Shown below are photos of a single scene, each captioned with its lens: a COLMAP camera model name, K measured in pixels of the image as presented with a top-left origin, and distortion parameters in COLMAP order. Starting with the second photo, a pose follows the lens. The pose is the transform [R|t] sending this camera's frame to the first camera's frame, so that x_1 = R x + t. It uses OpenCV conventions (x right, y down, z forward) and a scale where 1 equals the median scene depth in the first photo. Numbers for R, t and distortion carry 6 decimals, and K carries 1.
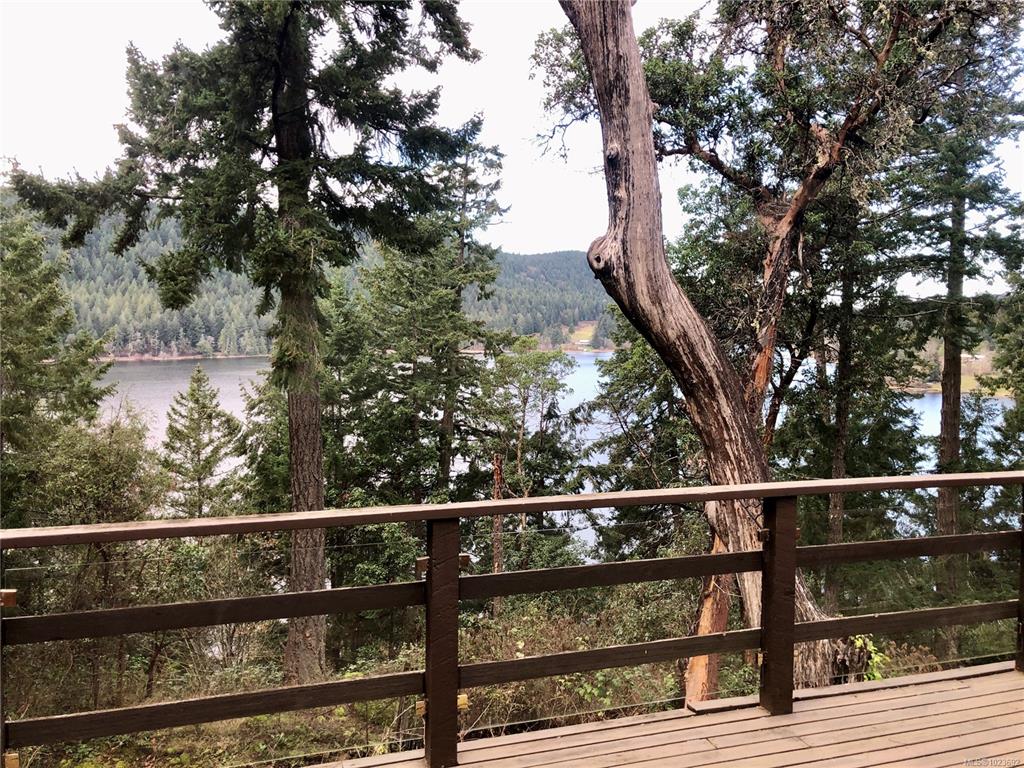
lens RADIAL K [[838.0, 0, 512.0], [0, 838.0, 384.0], [0, 0, 1]] dist [0.003850, -0.003756]
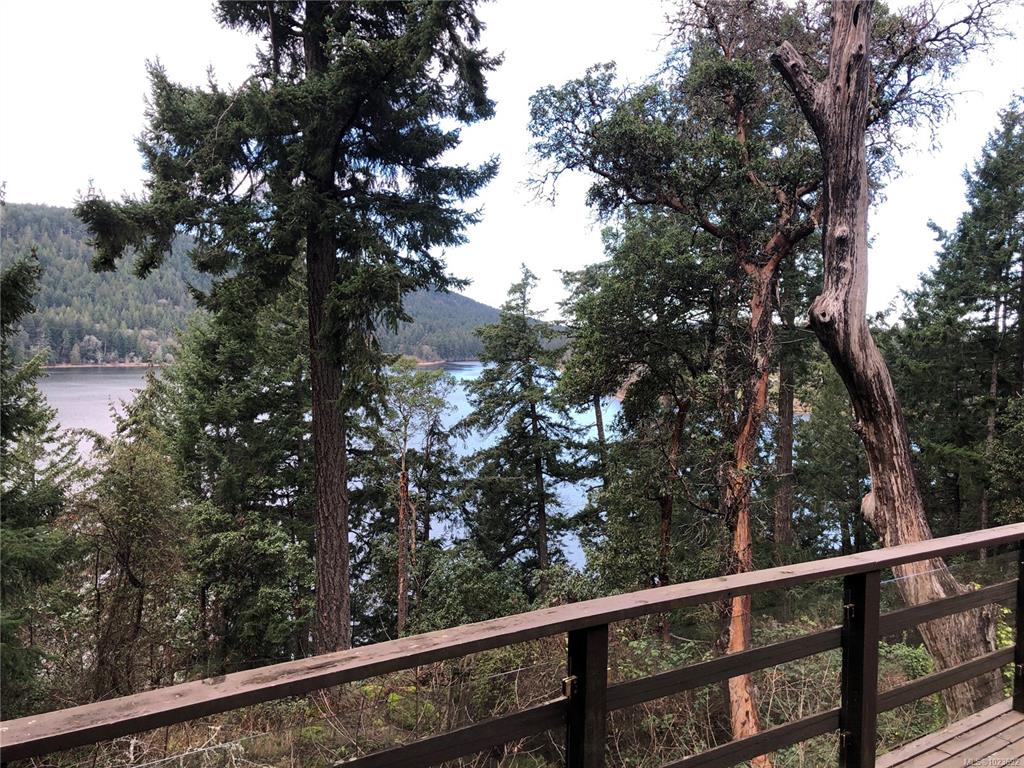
lens RADIAL K [[825.3, 0, 512.0], [0, 825.3, 384.0], [0, 0, 1]] dist [-0.011970, -0.004818]
pose [[0.964315, -0.001012, 0.264755, -0.651250], [0.005650, 0.999844, -0.016759, -0.023985], [-0.264697, 0.017657, 0.964170, -0.076614]]
